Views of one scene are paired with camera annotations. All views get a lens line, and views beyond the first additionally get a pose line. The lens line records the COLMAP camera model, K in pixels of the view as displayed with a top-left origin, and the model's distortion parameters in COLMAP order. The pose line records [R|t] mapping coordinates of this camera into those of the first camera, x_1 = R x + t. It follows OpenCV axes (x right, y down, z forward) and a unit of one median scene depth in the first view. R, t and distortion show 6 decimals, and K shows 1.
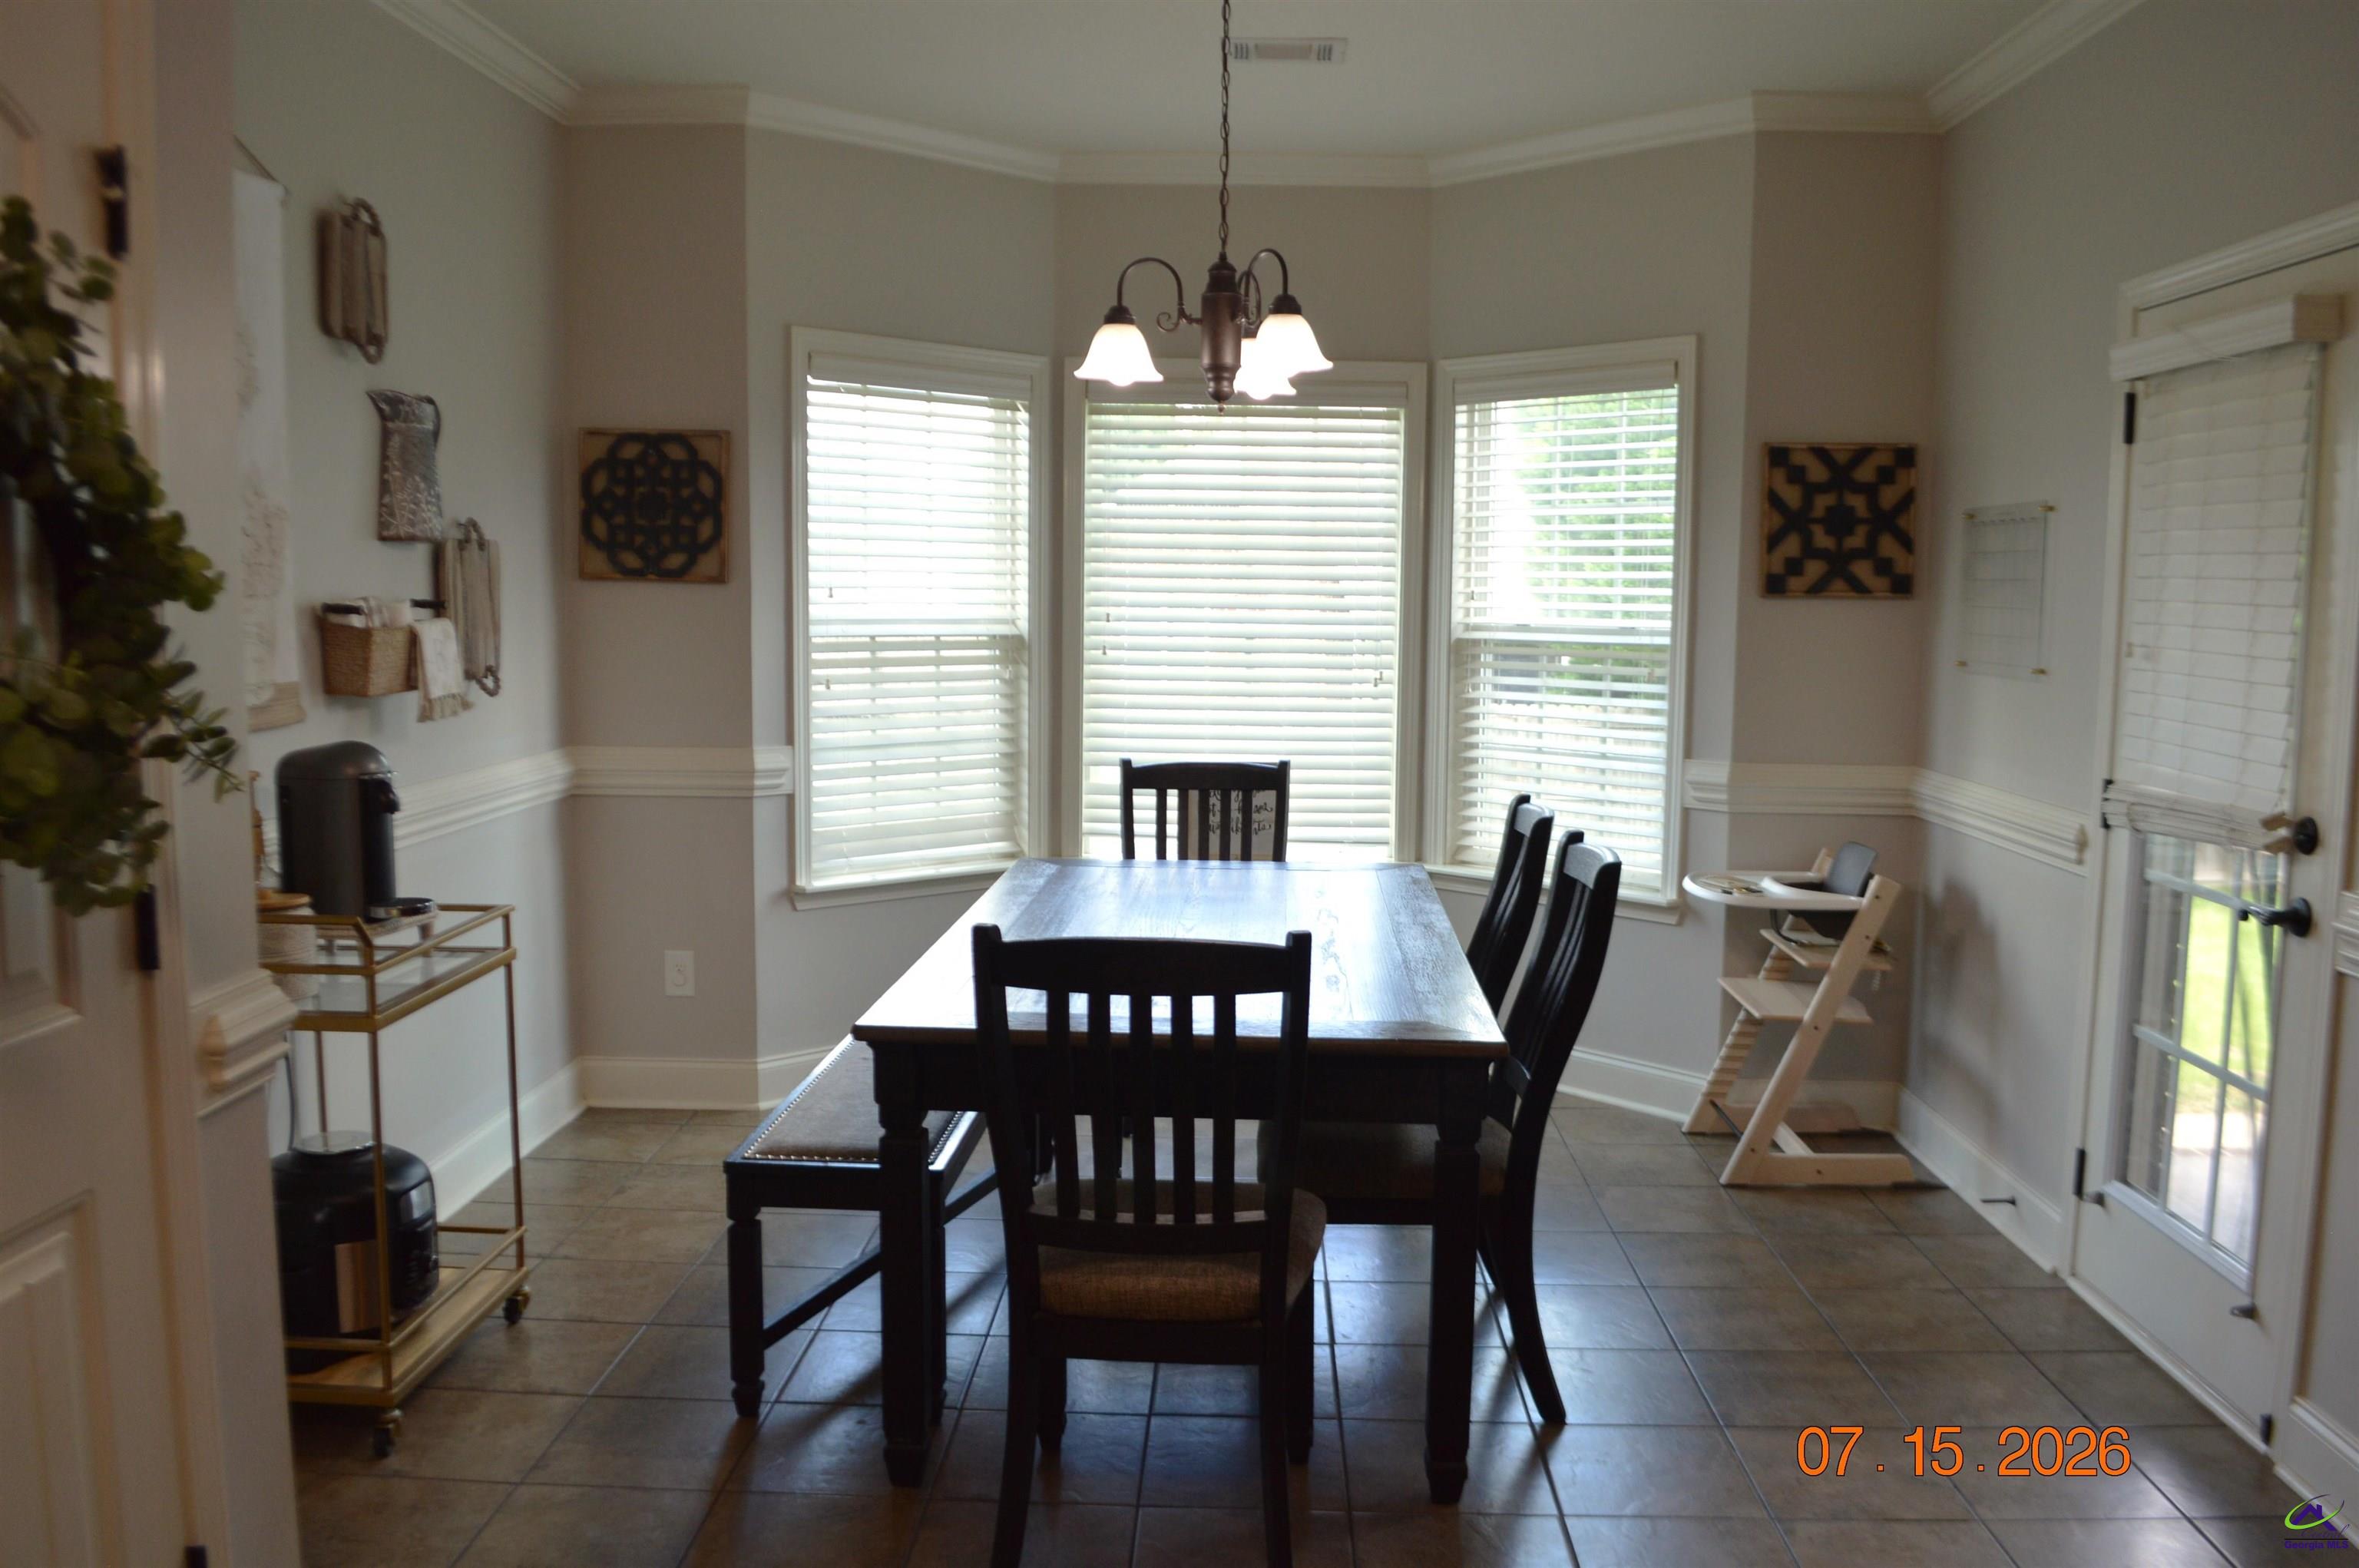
lens RADIAL K [[1853.8, 0, 1190.0], [0, 1853.8, 775.6], [0, 0, 1]] dist [-0.083941, 0.012567]
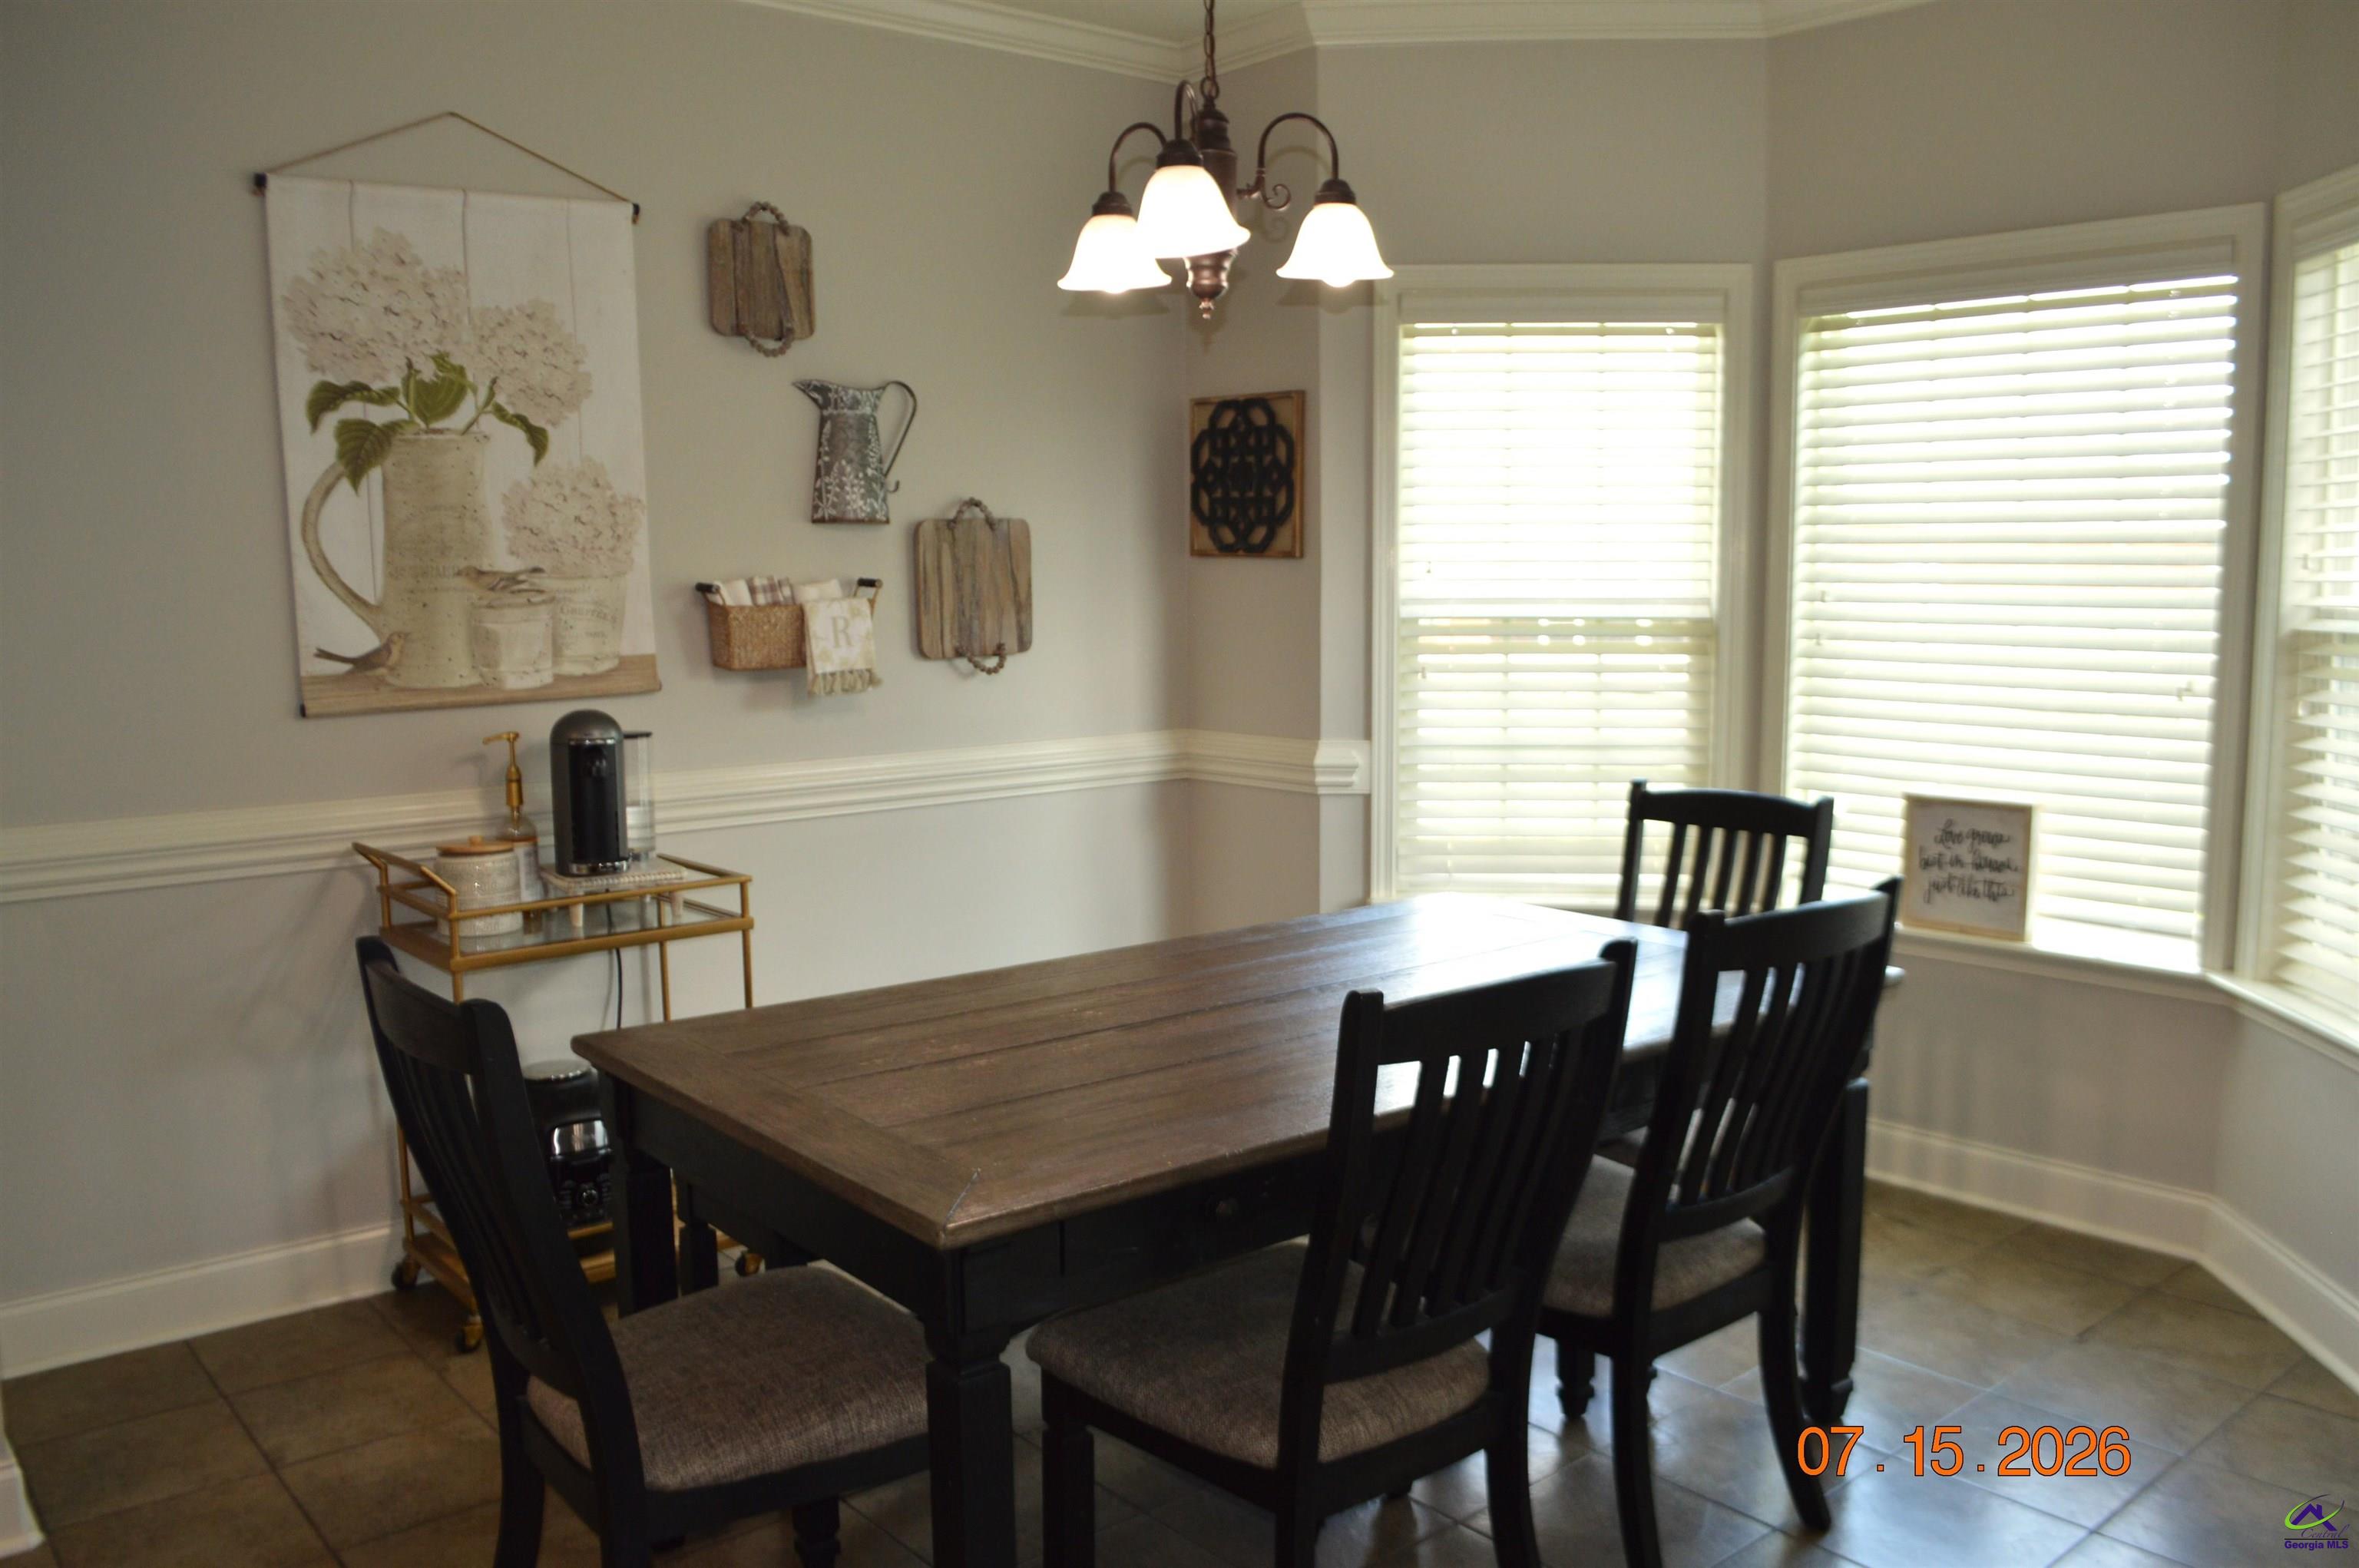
lens RADIAL K [[1853.8, 0, 1184.7], [0, 1853.8, 807.4], [0, 0, 1]] dist [-0.083941, 0.012567]
pose [[0.668008, 0.078333, -0.740020, 0.398532], [-0.060820, 0.996864, 0.050619, -0.024477], [0.741665, 0.011194, 0.670677, 0.346449]]
